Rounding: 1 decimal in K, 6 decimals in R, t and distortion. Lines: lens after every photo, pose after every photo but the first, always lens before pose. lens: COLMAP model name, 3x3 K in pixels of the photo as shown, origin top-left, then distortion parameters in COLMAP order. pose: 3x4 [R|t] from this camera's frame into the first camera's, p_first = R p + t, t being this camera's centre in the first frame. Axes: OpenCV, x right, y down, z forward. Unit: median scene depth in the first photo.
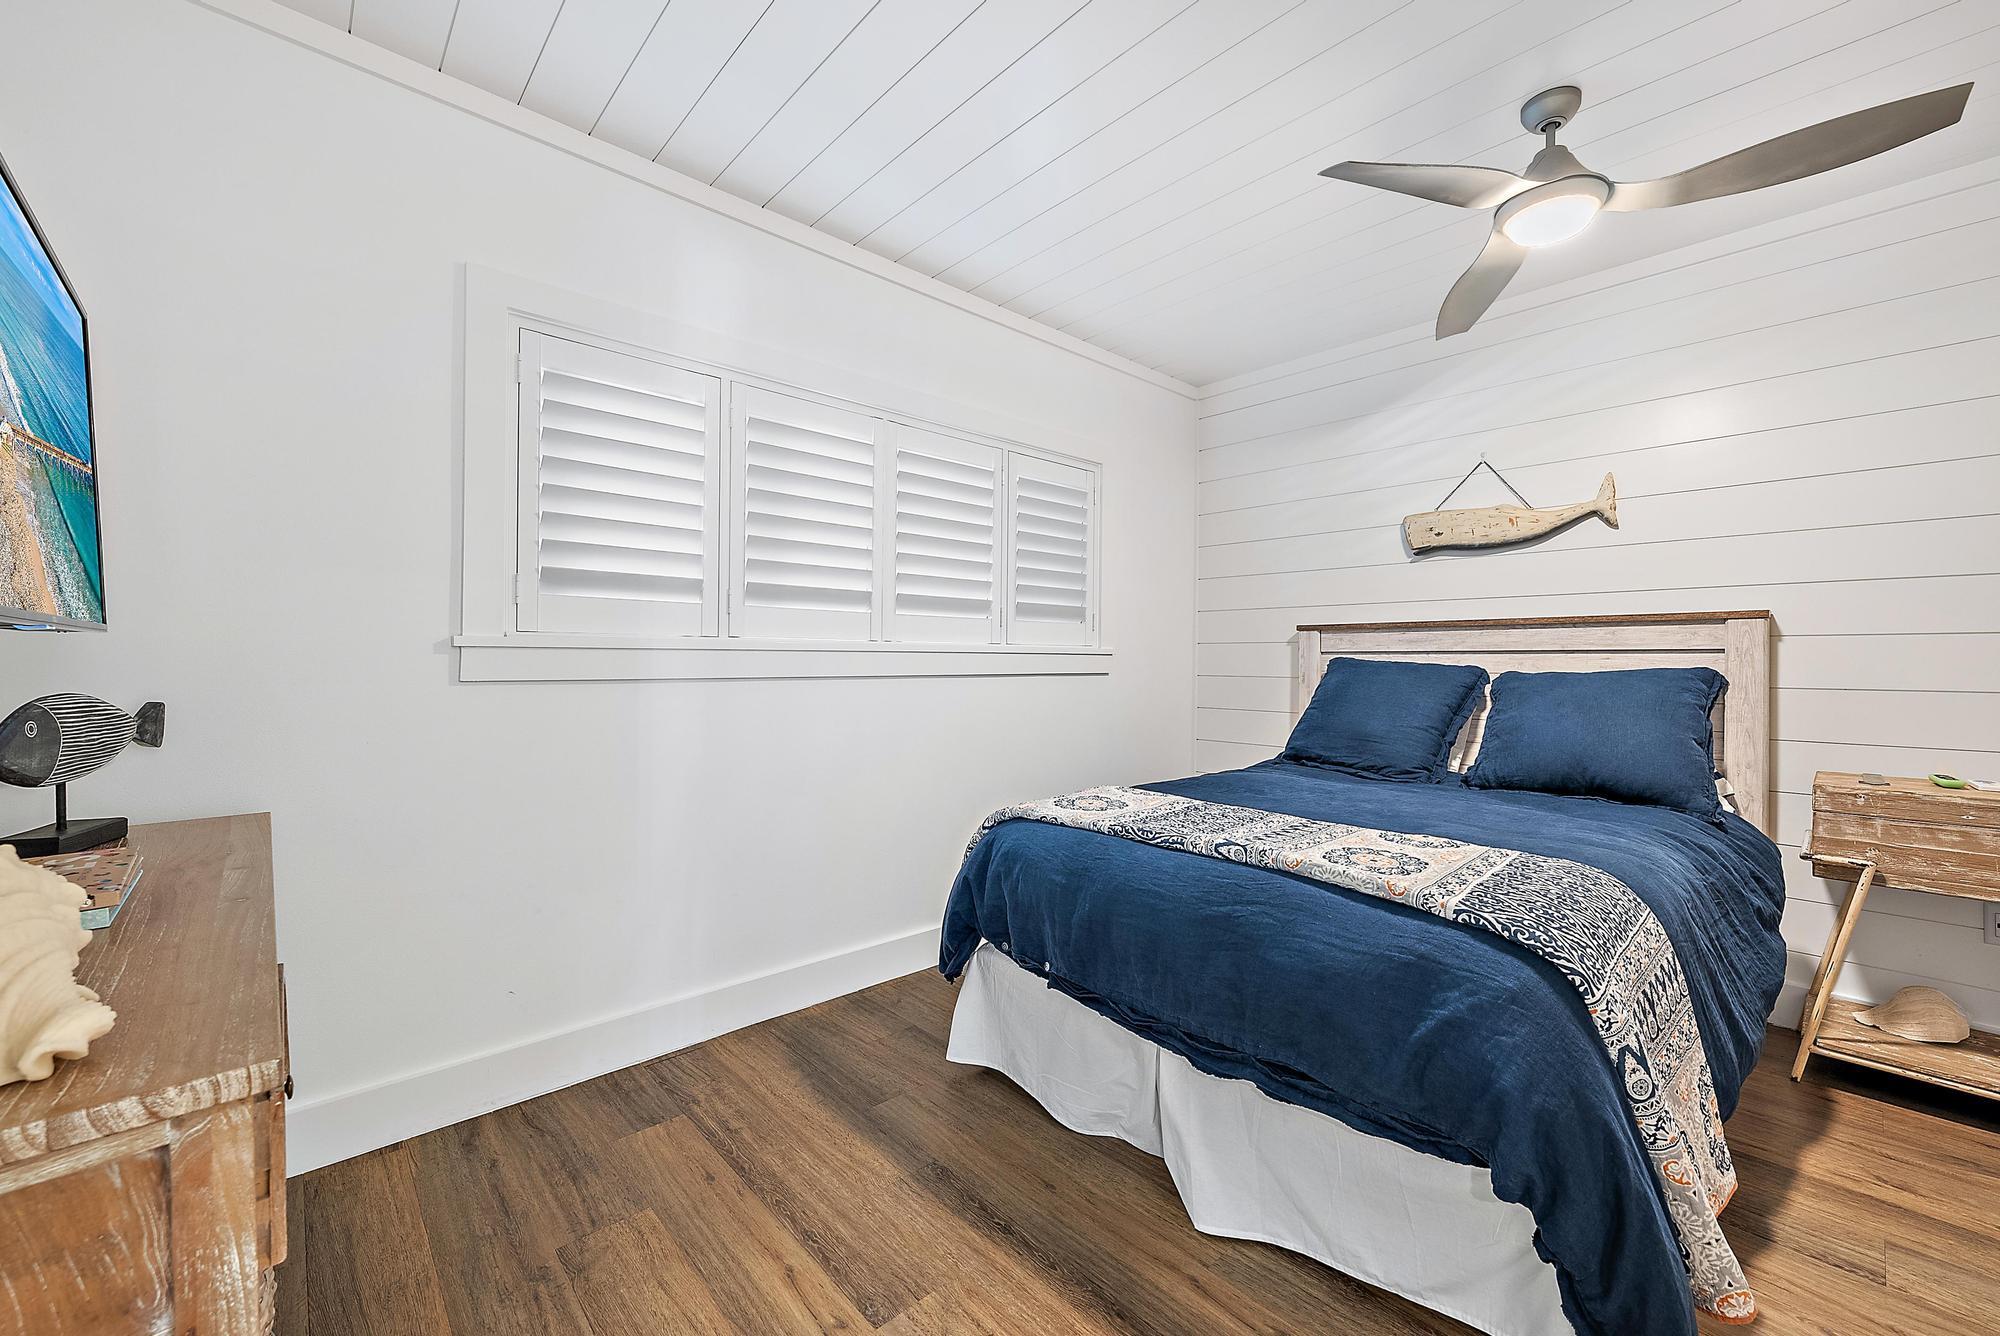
lens RADIAL K [[795.1, 0, 1001.5], [0, 795.1, 663.9], [0, 0, 1]] dist [-0.008336, 0.000603]
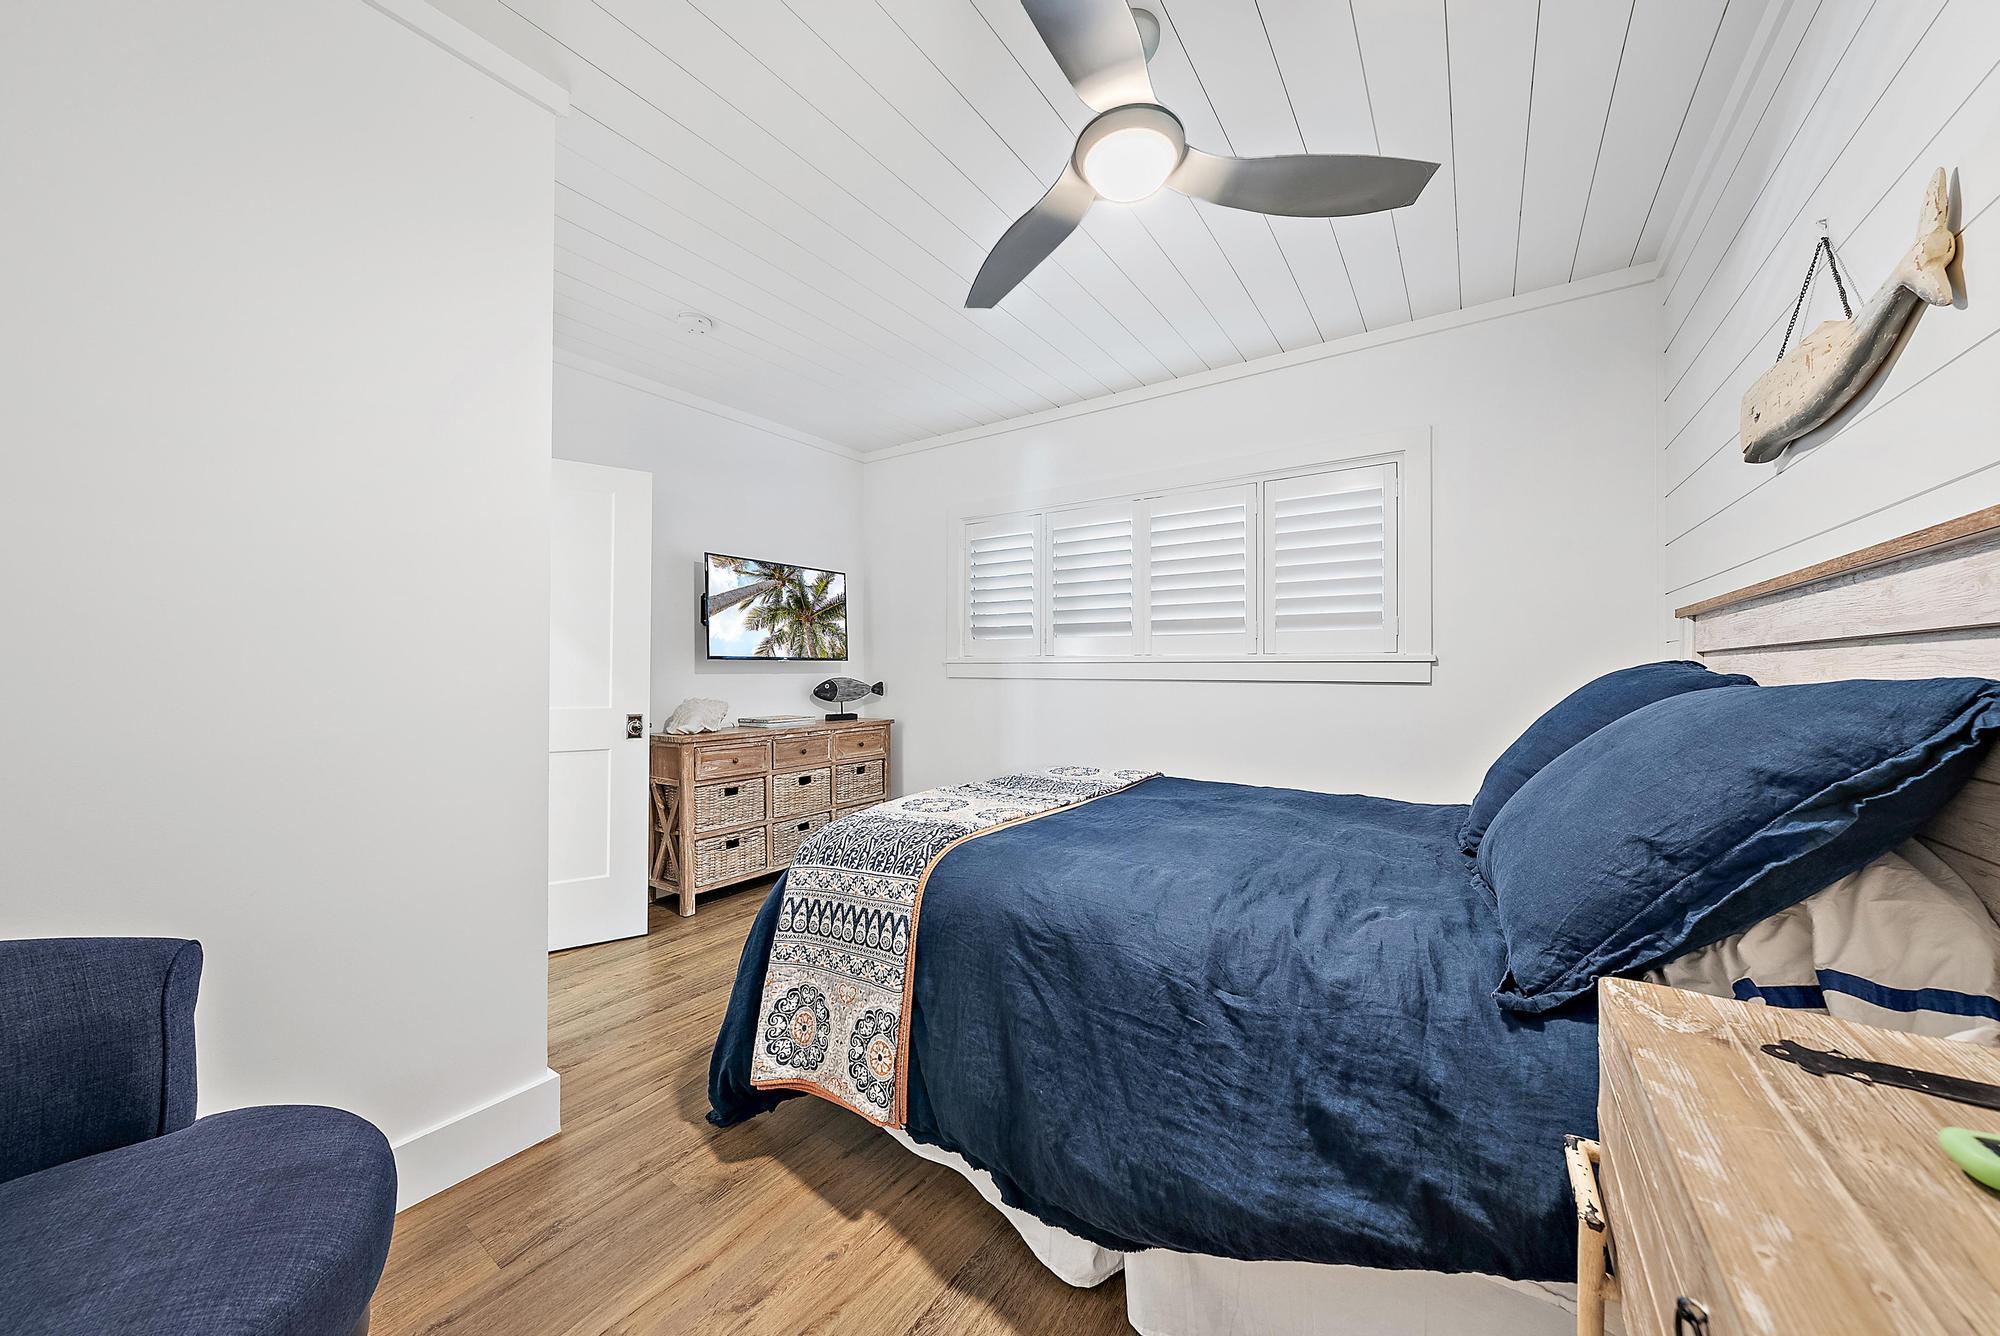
lens RADIAL K [[690.3, 0, 1001.2], [0, 690.3, 666.8], [0, 0, 1]] dist [-0.000280, 0.000006]
pose [[0.219340, -0.007410, -0.975620, 1.195602], [-0.005618, 0.999945, -0.008858, 0.005360], [0.975632, 0.007424, 0.219286, 0.582452]]
